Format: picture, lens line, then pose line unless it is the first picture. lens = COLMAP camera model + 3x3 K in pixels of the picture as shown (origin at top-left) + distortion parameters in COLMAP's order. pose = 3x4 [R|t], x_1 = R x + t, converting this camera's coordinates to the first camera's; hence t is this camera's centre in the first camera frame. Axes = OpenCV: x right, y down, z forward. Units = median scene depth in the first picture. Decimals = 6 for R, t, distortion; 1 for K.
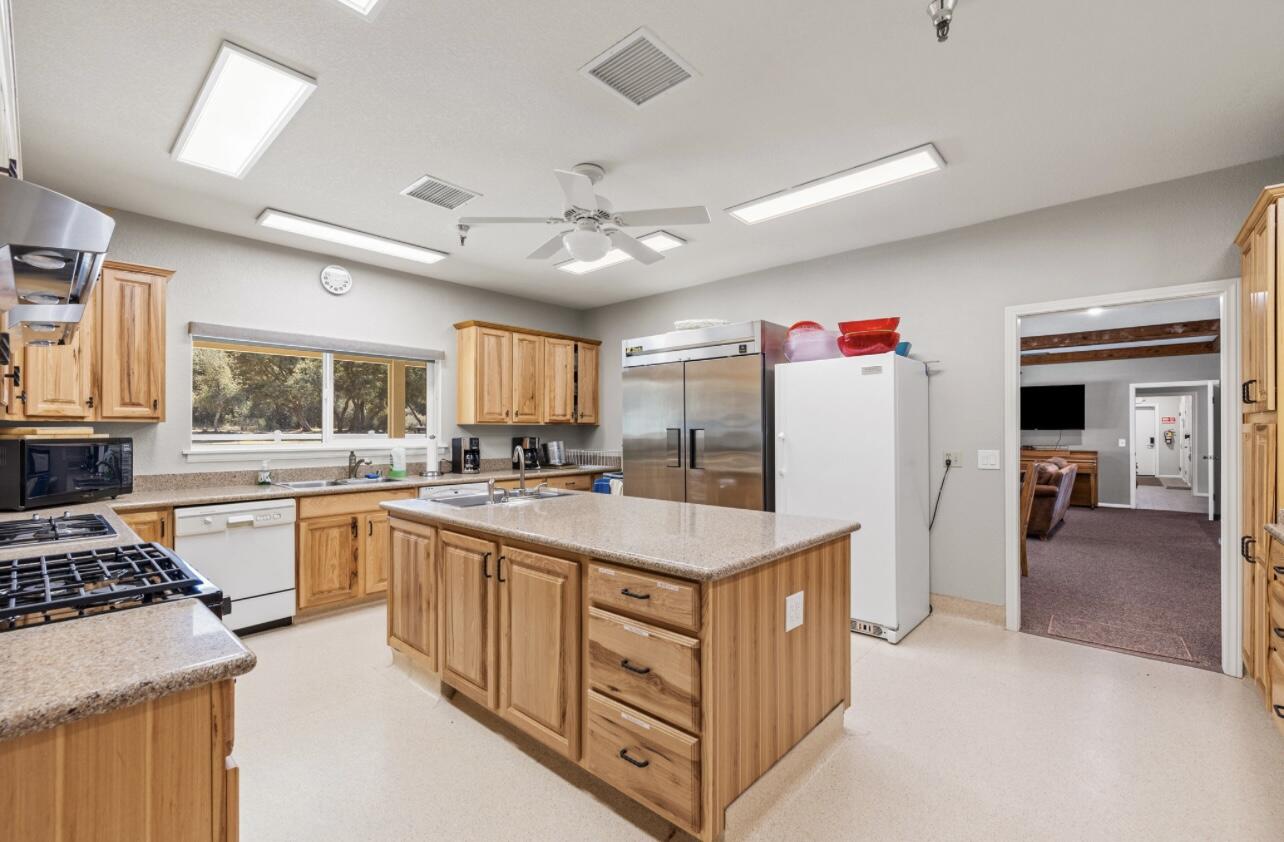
lens RADIAL K [[542.3, 0, 642.0], [0, 542.3, 421.0], [0, 0, 1]] dist [0.000245, 0.000081]
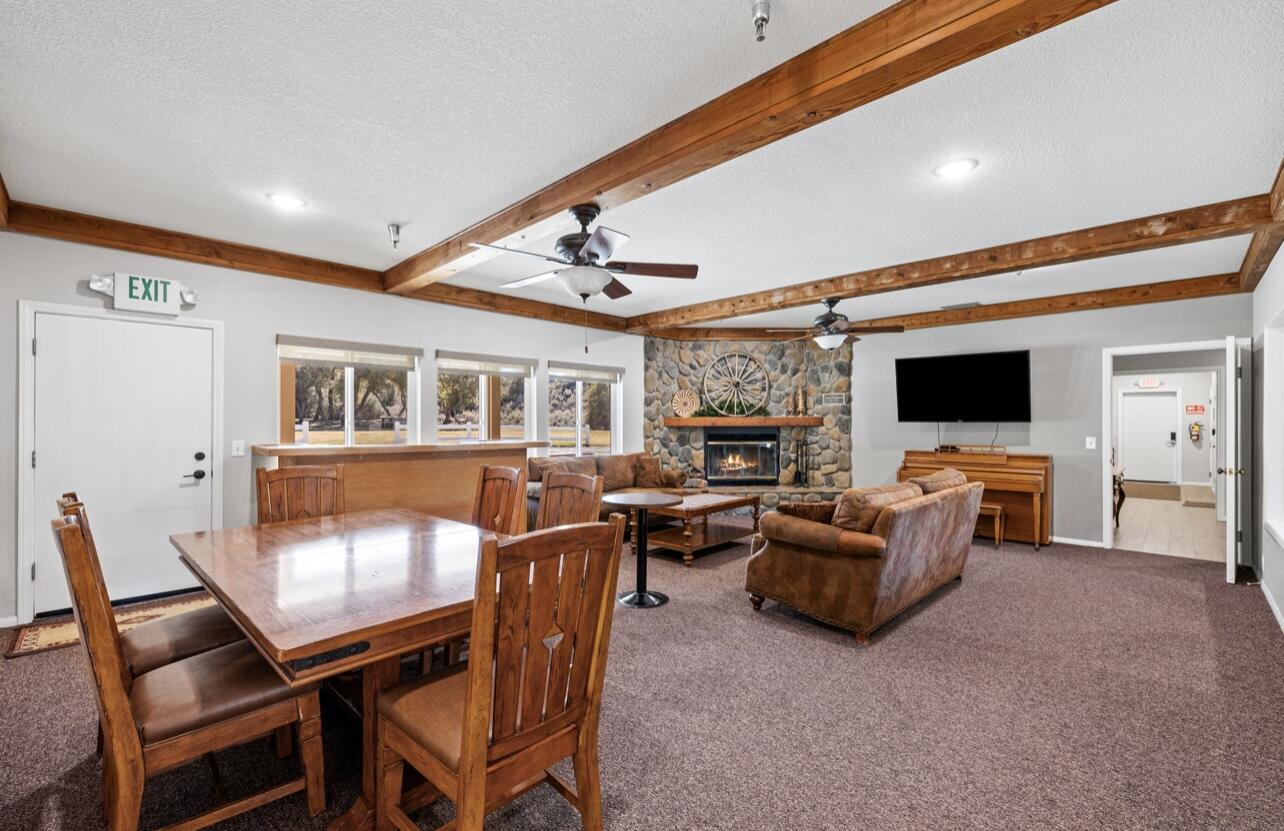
lens RADIAL K [[550.5, 0, 642.0], [0, 550.5, 415.5], [0, 0, 1]] dist [0.012768, -0.000055]
pose [[0.999447, 0.001250, -0.033213, 0.388855], [-0.001059, 0.999983, 0.005776, 0.005238], [0.033220, -0.005738, 0.999432, 0.340957]]
